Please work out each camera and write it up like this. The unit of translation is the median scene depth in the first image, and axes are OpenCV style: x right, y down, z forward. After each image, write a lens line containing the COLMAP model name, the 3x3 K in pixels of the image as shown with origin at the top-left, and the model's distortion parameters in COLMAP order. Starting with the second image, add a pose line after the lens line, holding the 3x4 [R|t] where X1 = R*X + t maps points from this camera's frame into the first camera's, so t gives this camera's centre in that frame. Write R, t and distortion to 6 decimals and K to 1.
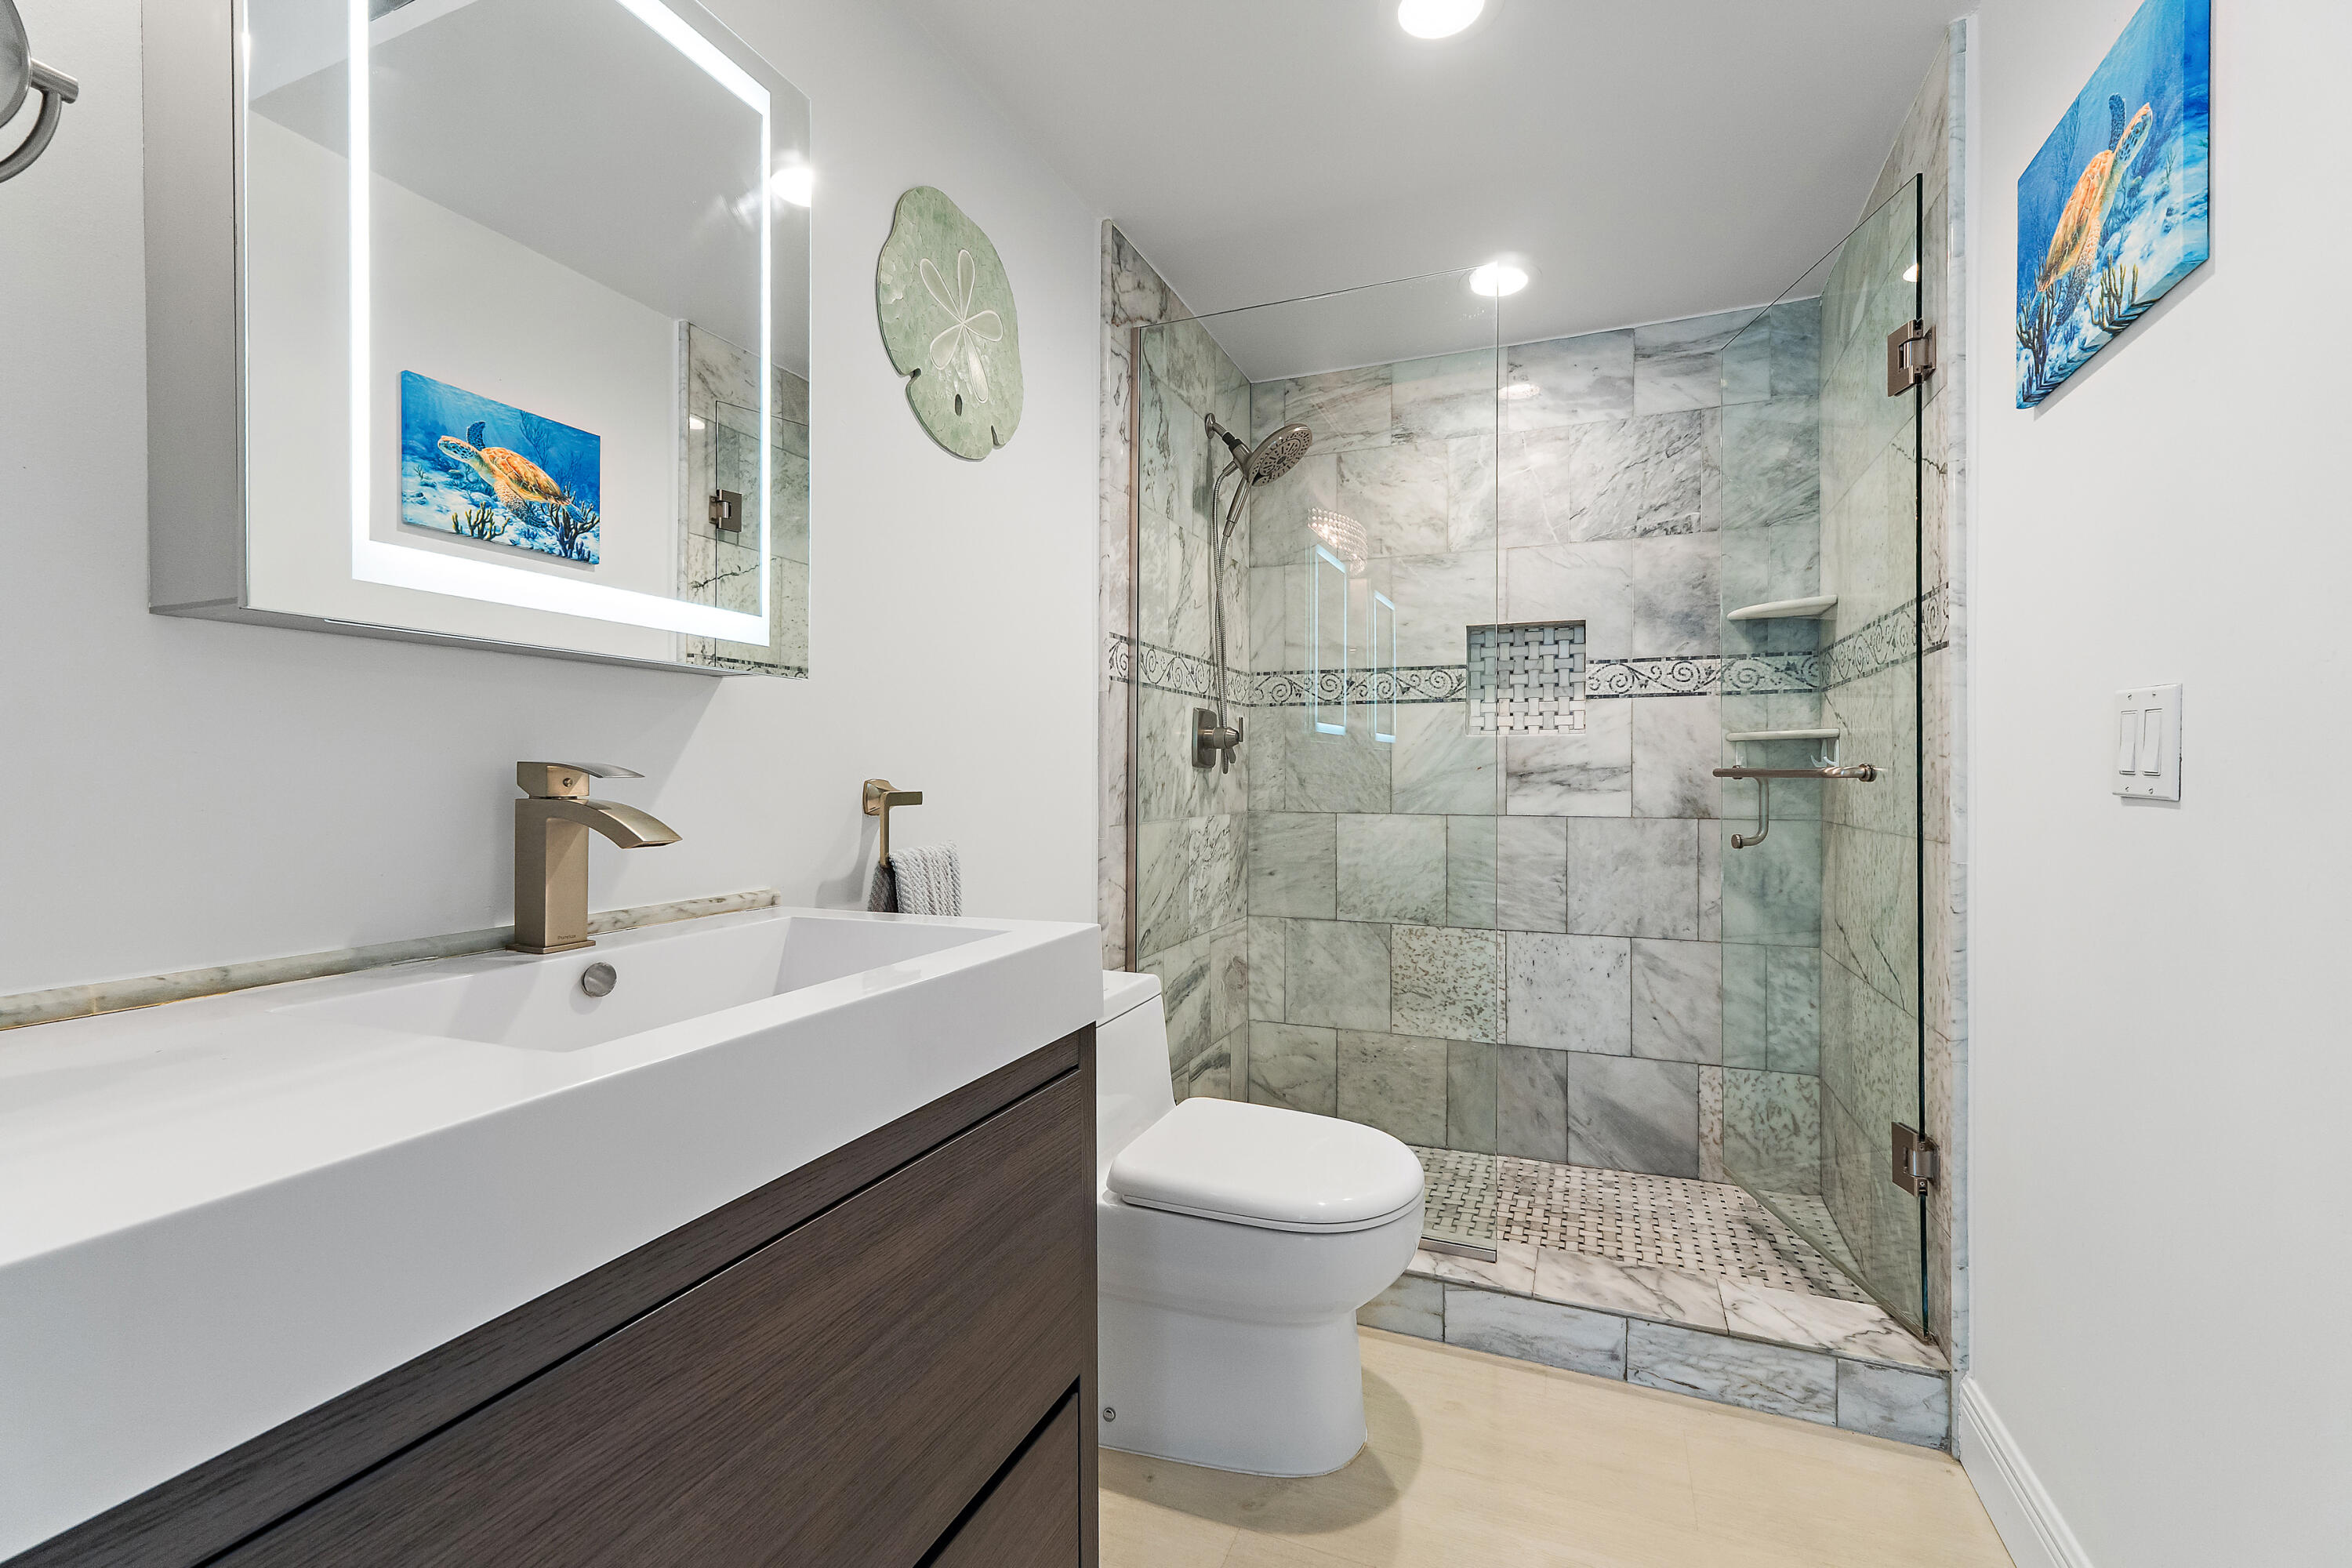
lens RADIAL K [[994.3, 0, 1184.0], [0, 994.3, 796.7], [0, 0, 1]] dist [0.001712, -0.000036]
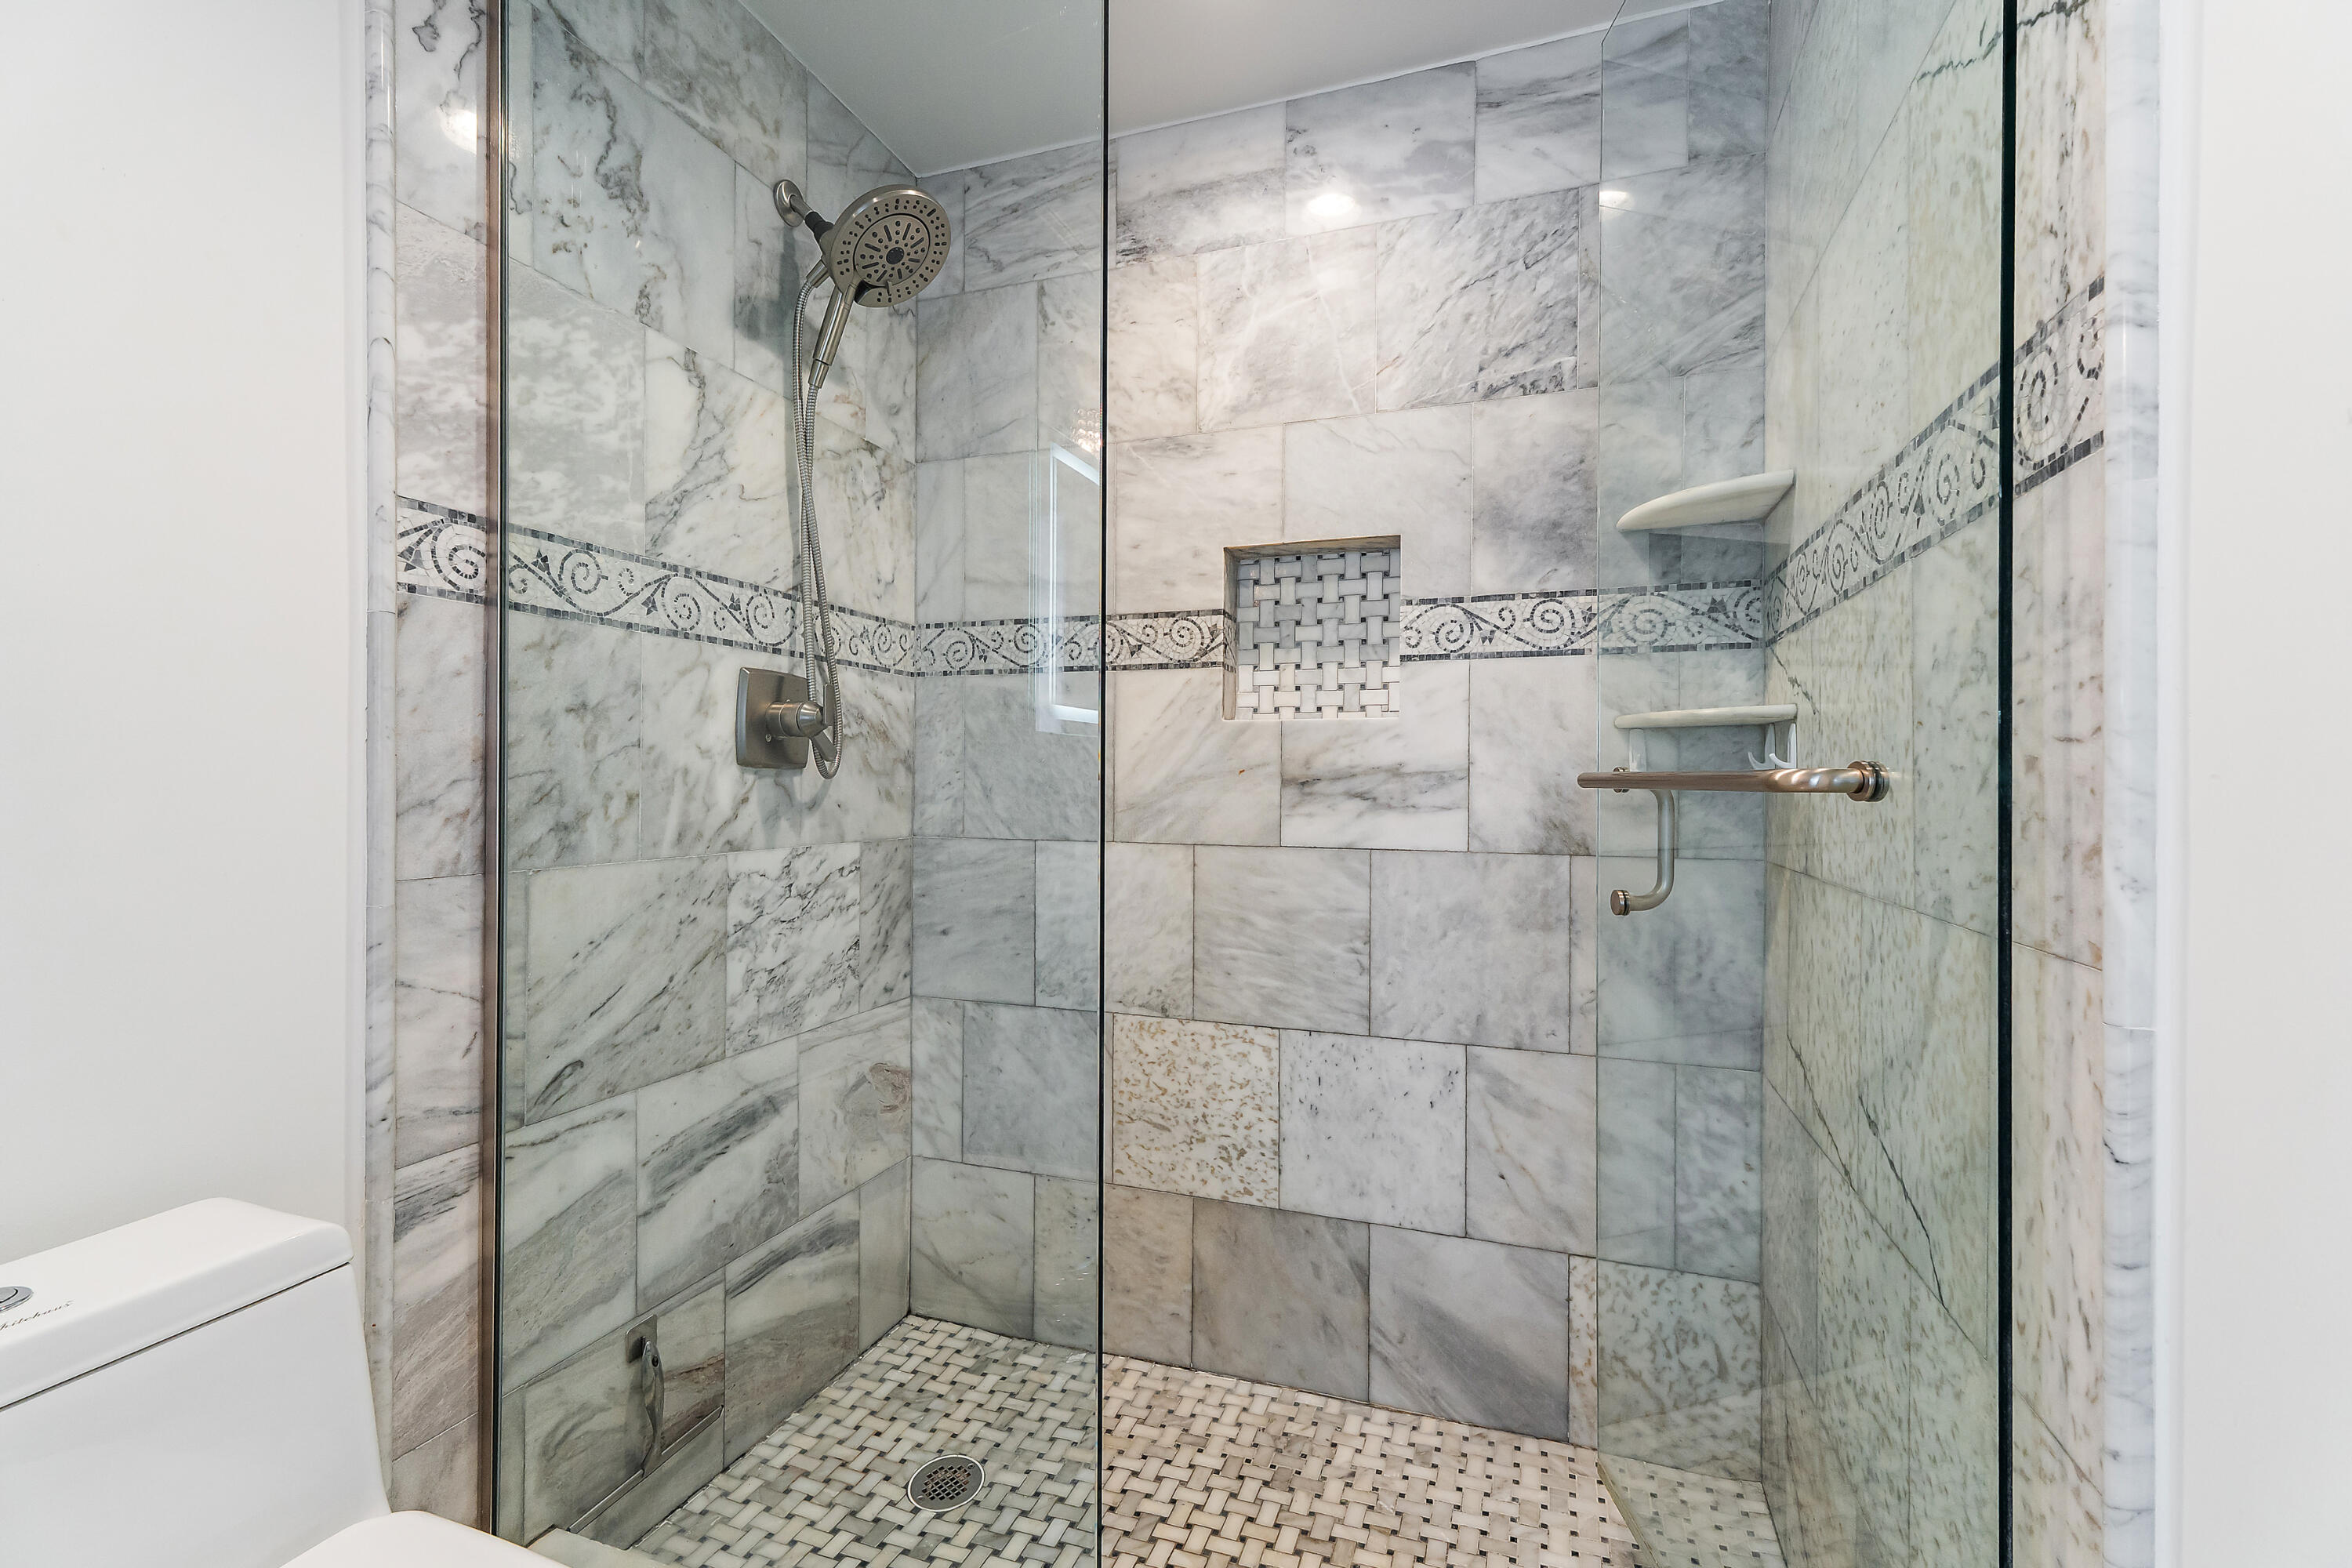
lens RADIAL K [[1010.0, 0, 1182.7], [0, 1010.0, 806.6], [0, 0, 1]] dist [0.004105, 0.000146]
pose [[0.998786, 0.003394, 0.049147, 0.240442], [-0.003561, 0.999988, 0.003305, -0.008904], [-0.049135, -0.003476, 0.998786, 0.377884]]
